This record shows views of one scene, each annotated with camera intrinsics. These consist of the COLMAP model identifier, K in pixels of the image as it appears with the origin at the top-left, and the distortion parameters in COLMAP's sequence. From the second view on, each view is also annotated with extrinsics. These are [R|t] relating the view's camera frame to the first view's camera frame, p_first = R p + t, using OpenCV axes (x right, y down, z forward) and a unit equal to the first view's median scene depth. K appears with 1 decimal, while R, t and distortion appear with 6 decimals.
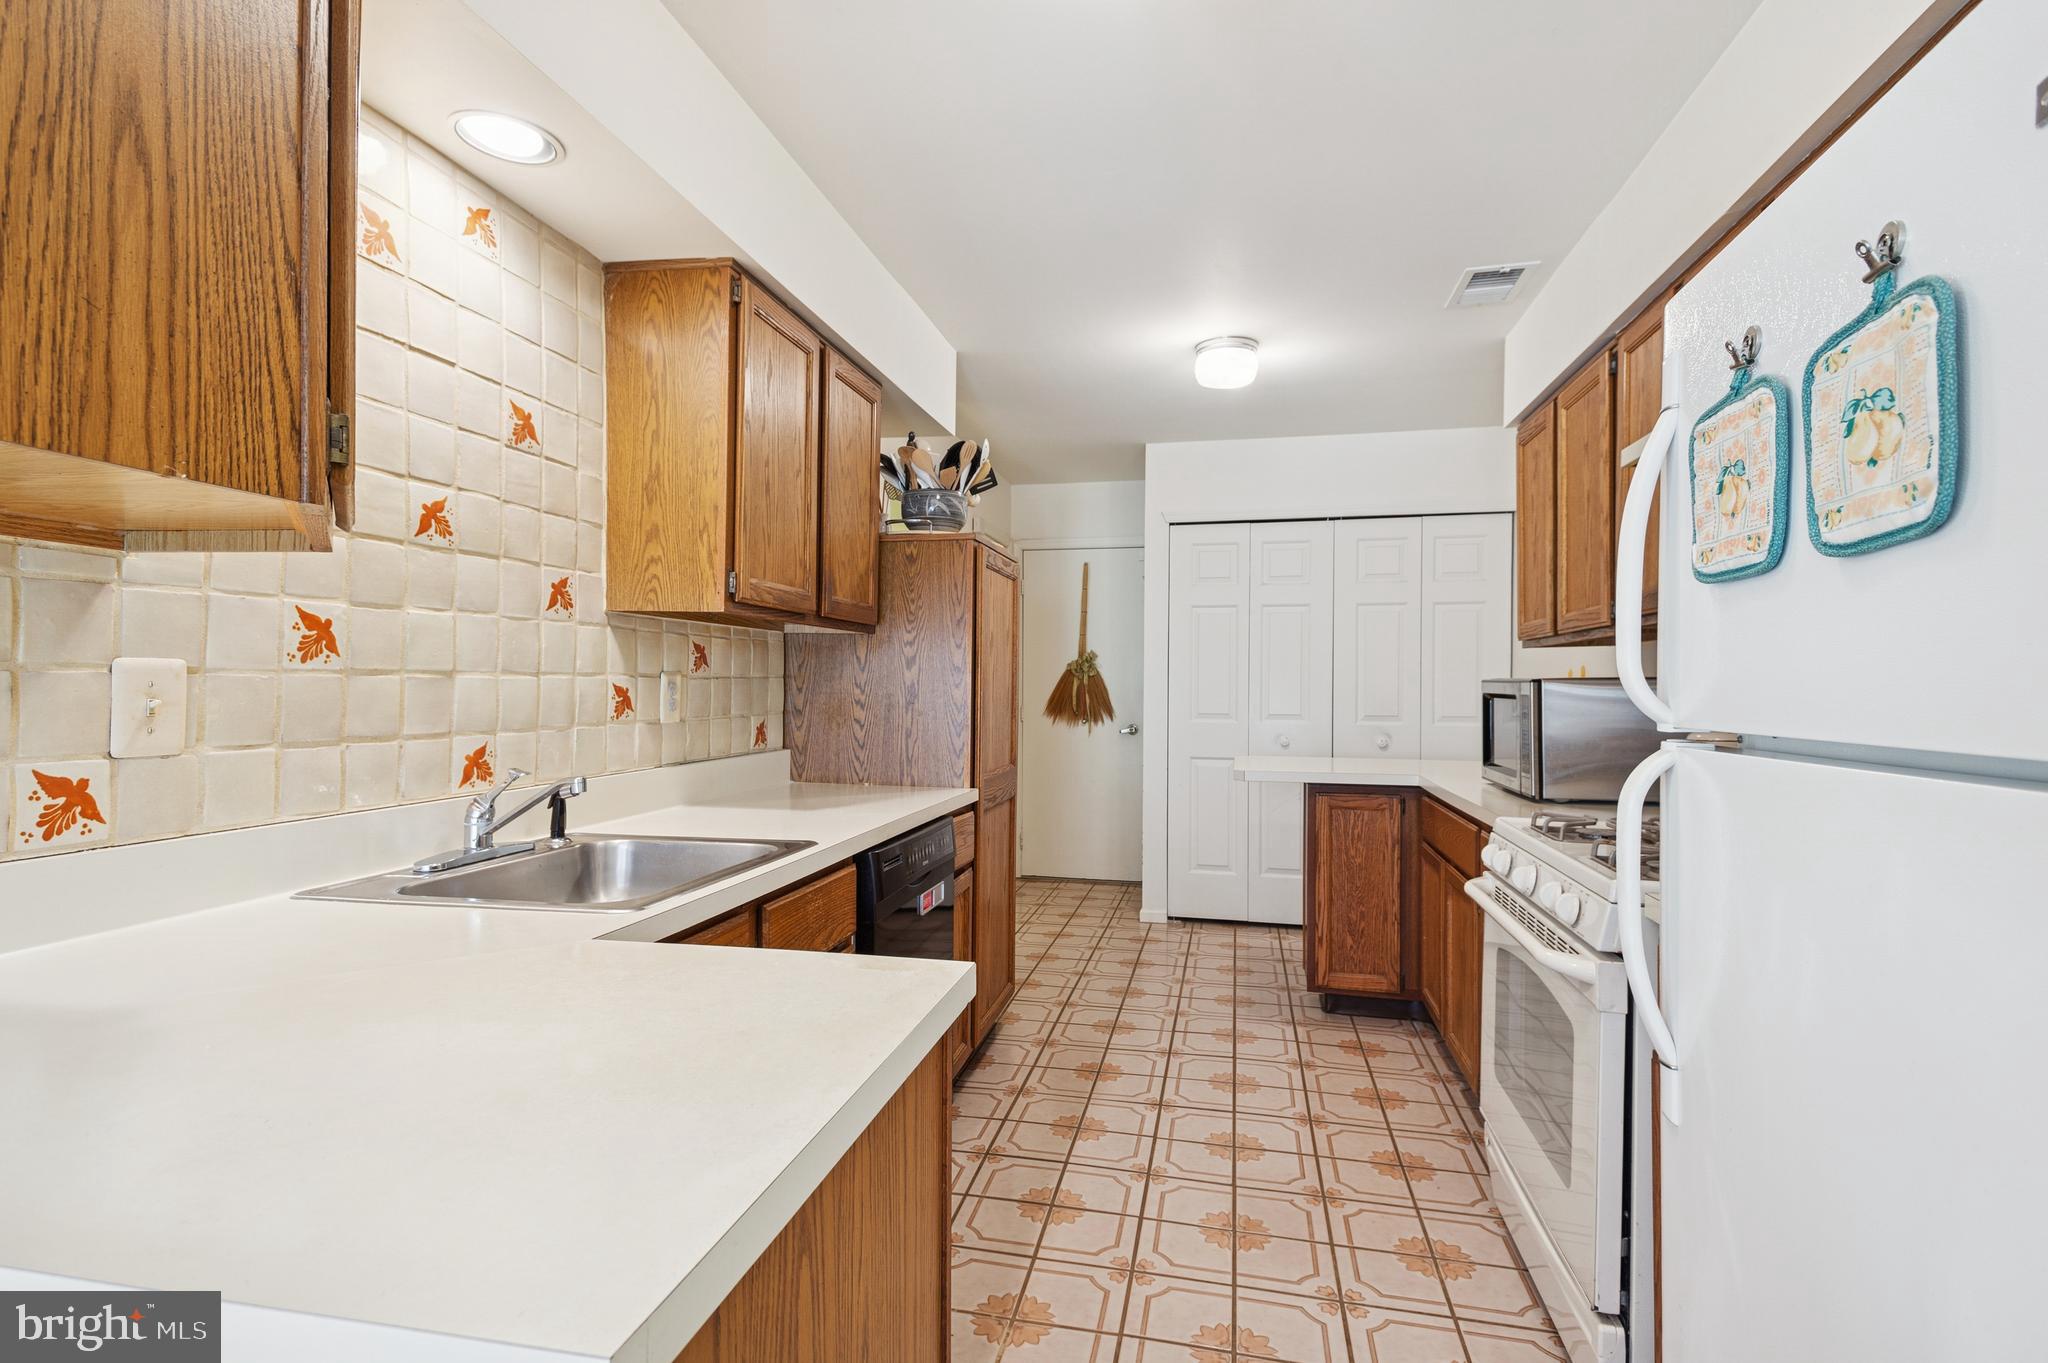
lens RADIAL K [[1079.6, 0, 1014.9], [0, 1079.6, 687.2], [0, 0, 1]] dist [0.008516, -0.000371]
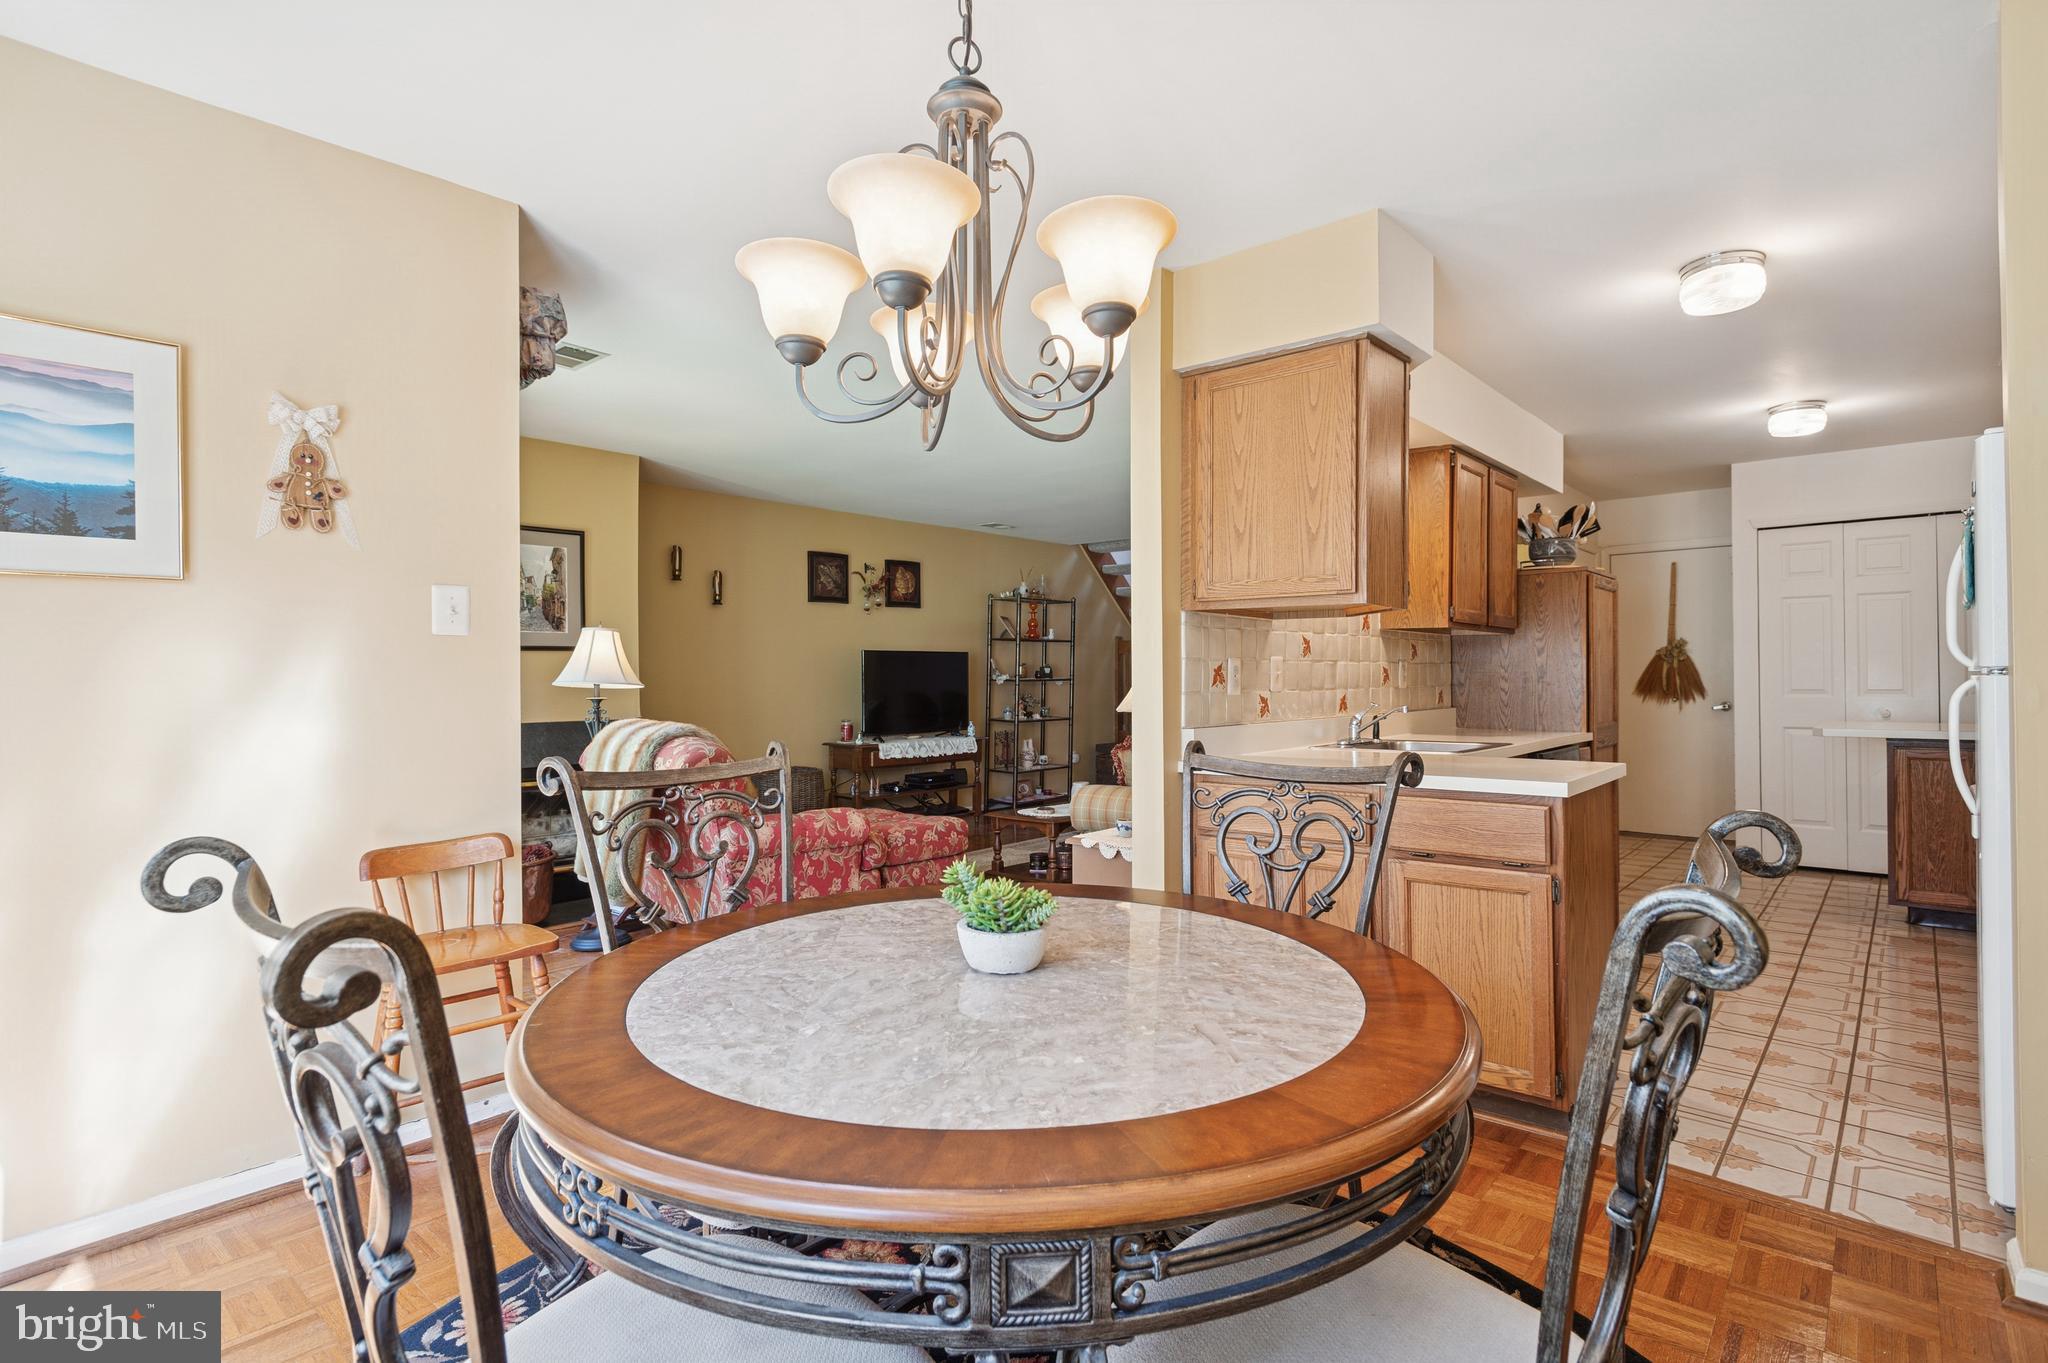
lens RADIAL K [[981.4, 0, 1024.0], [0, 981.4, 681.5], [0, 0, 1]] dist [-0.004410, -0.000761]
pose [[0.866349, -0.013342, -0.499261, -0.035284], [0.013720, 0.999902, -0.002915, 0.013593], [0.499251, -0.004325, 0.866447, -0.578530]]
